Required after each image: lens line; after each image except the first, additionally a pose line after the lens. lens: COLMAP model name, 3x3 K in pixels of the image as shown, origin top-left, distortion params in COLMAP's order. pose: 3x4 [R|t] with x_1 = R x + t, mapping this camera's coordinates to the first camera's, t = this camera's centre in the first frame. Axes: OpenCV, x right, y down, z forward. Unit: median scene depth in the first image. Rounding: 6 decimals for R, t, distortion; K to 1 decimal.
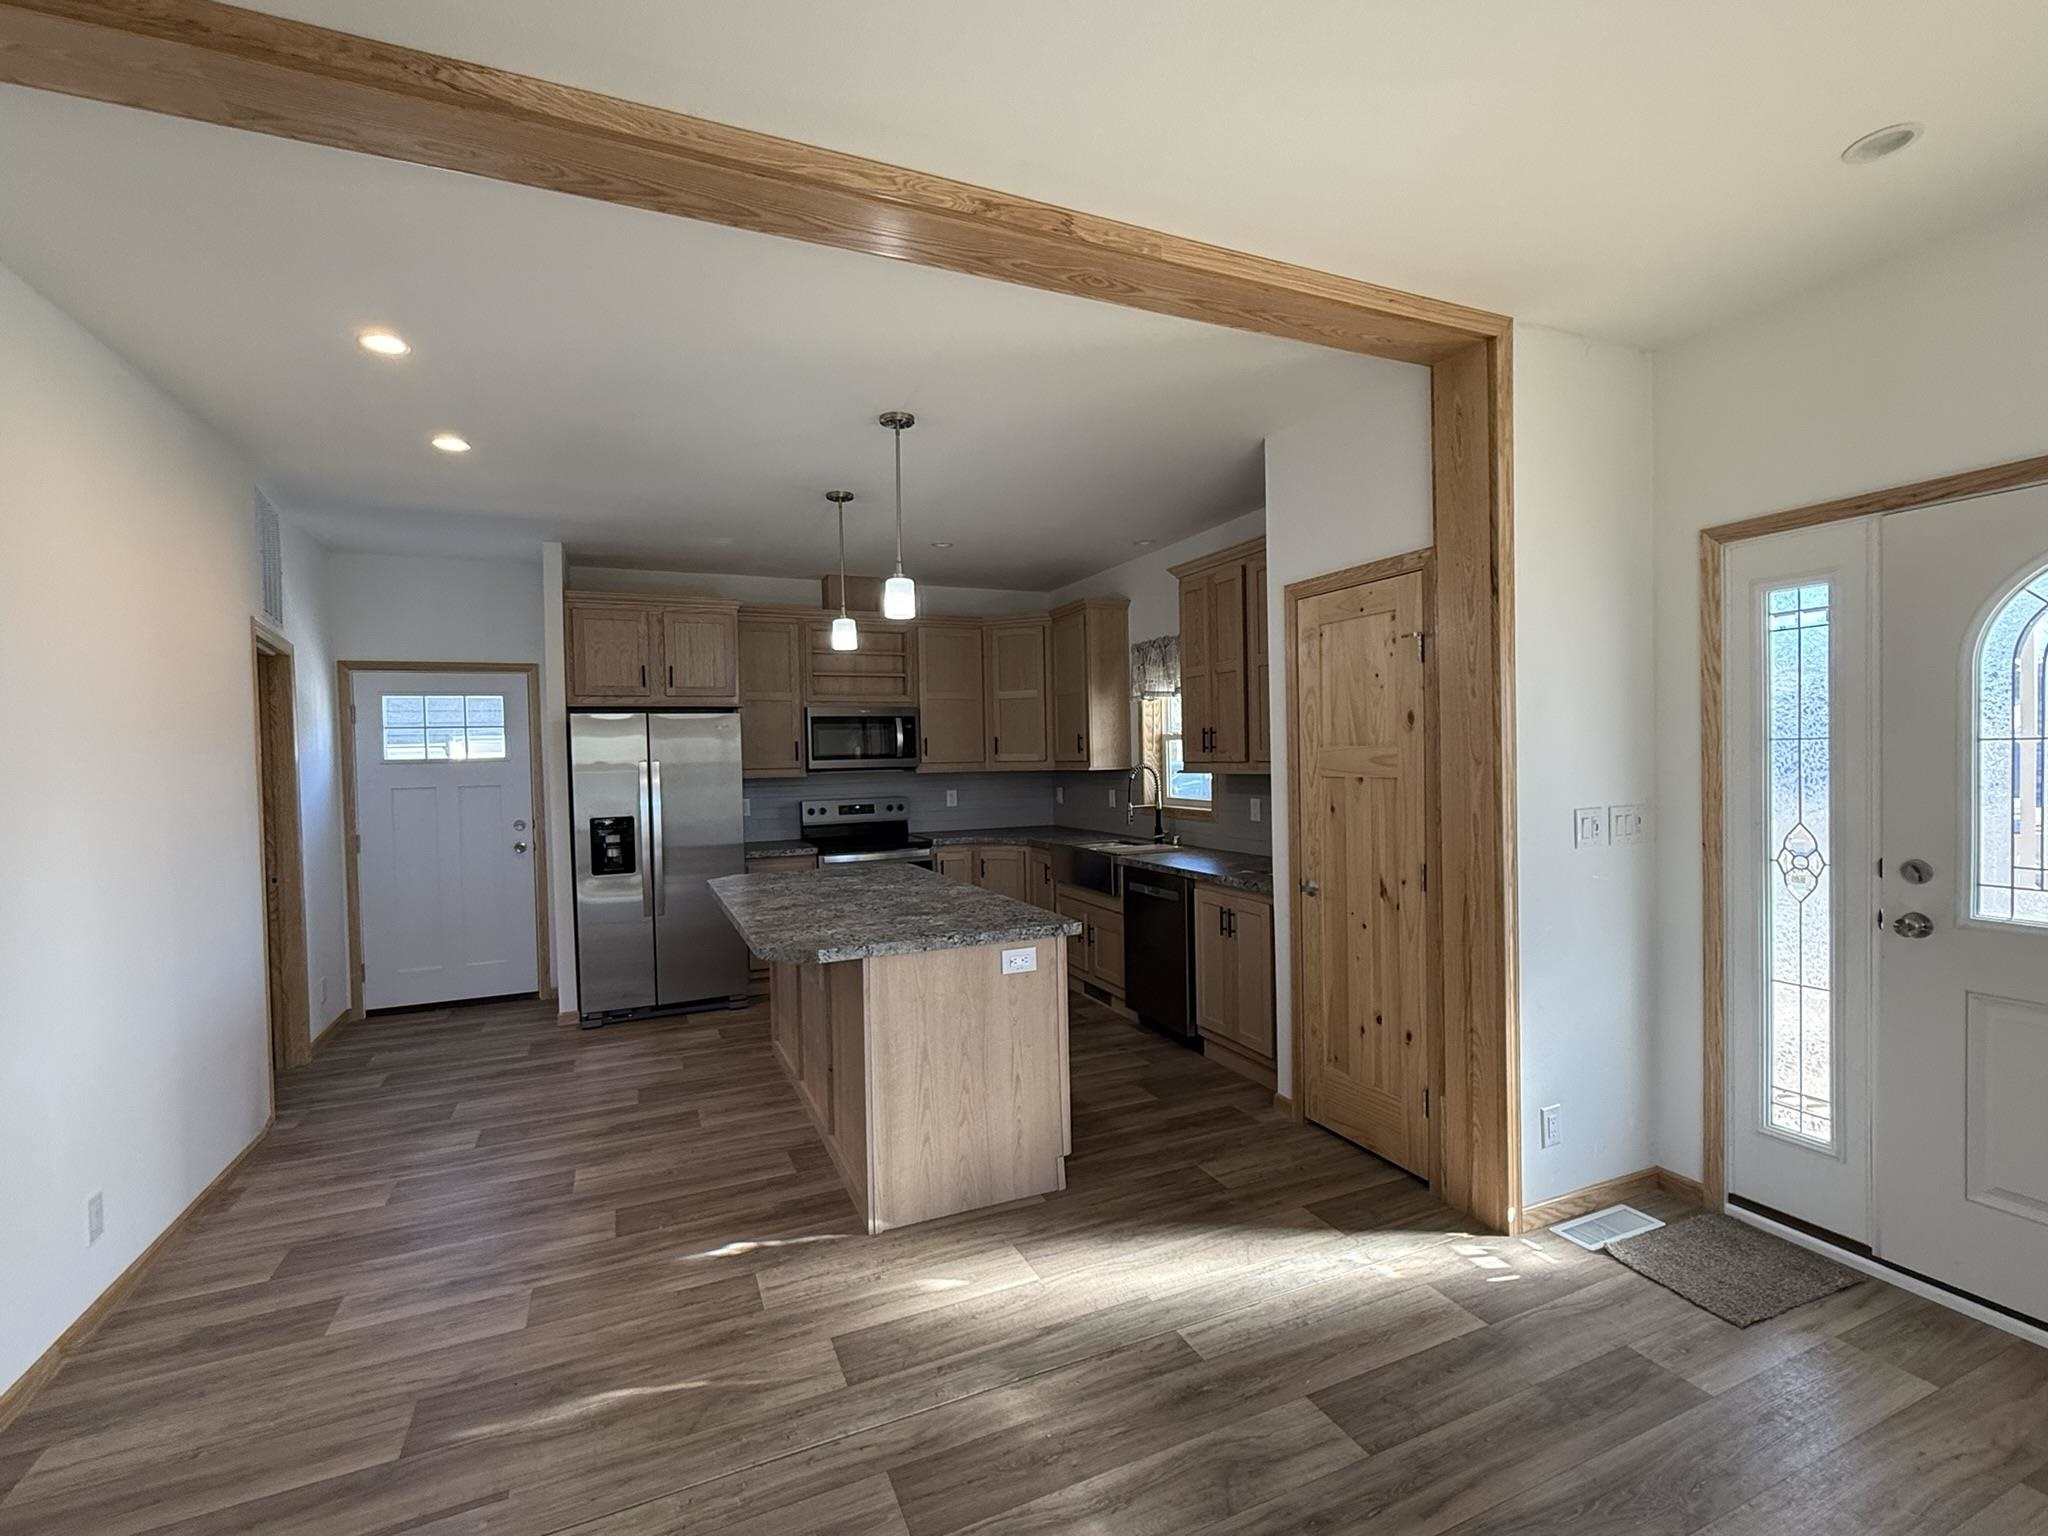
lens RADIAL K [[909.5, 0, 1029.0], [0, 909.5, 775.7], [0, 0, 1]] dist [0.000727, 0.000080]
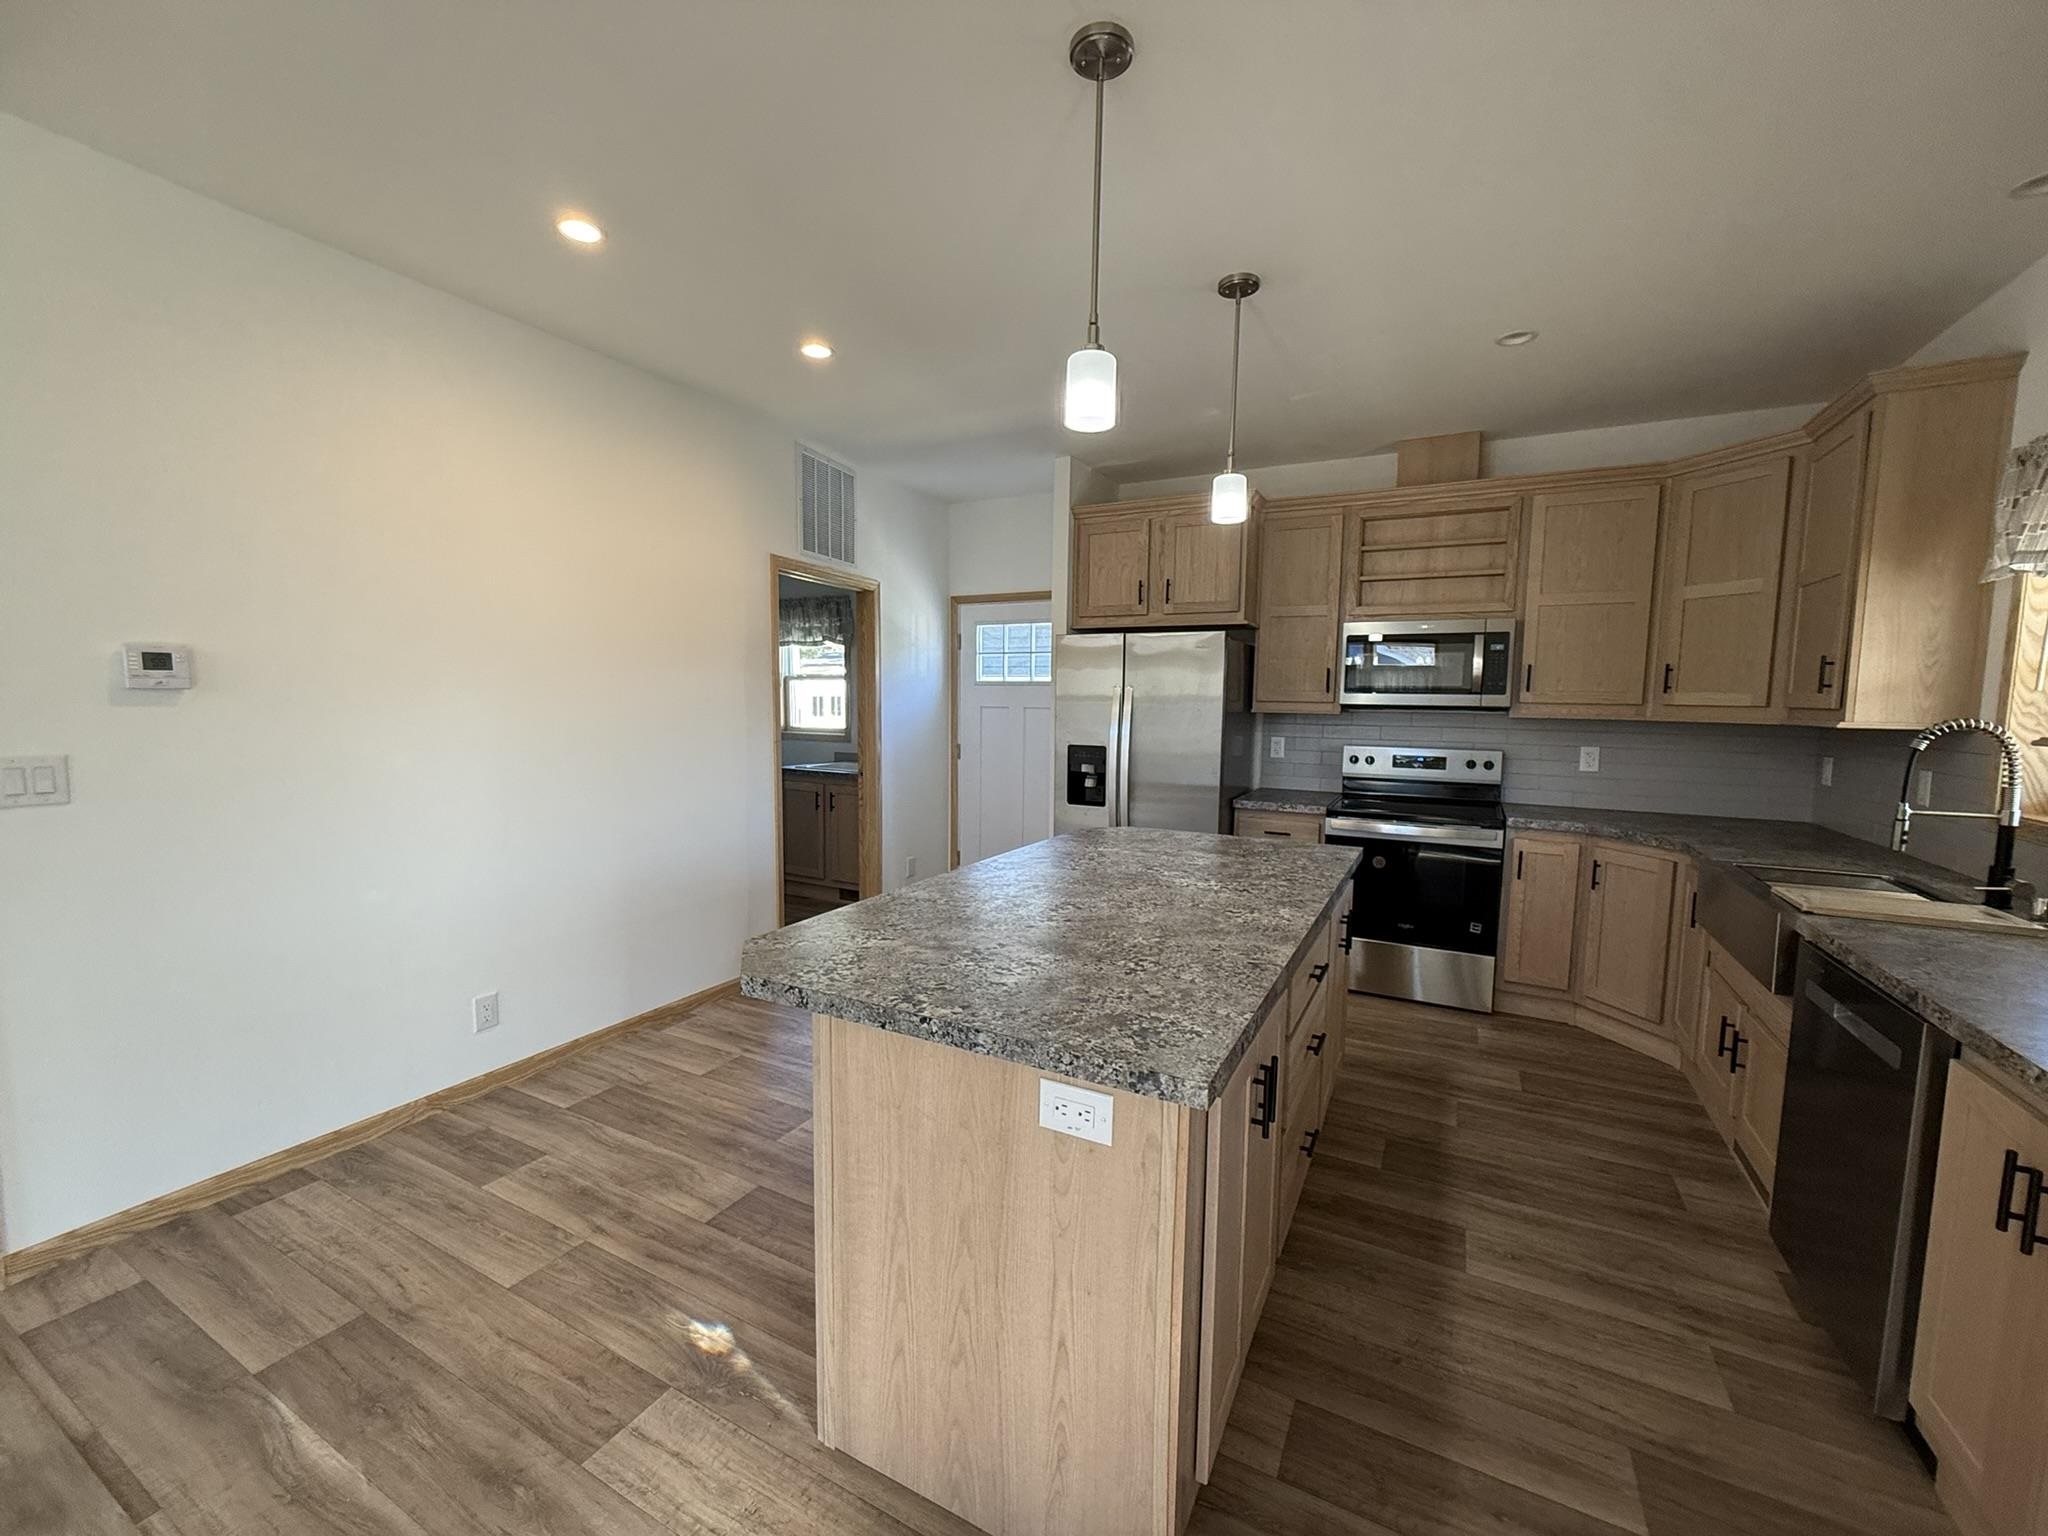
lens RADIAL K [[815.9, 0, 1030.2], [0, 815.9, 771.7], [0, 0, 1]] dist [0.000267, -0.000301]
pose [[0.620057, 0.103028, -0.777763, 0.162486], [-0.046256, 0.994416, 0.094851, -0.004408], [0.783192, -0.022837, 0.621360, 0.420577]]
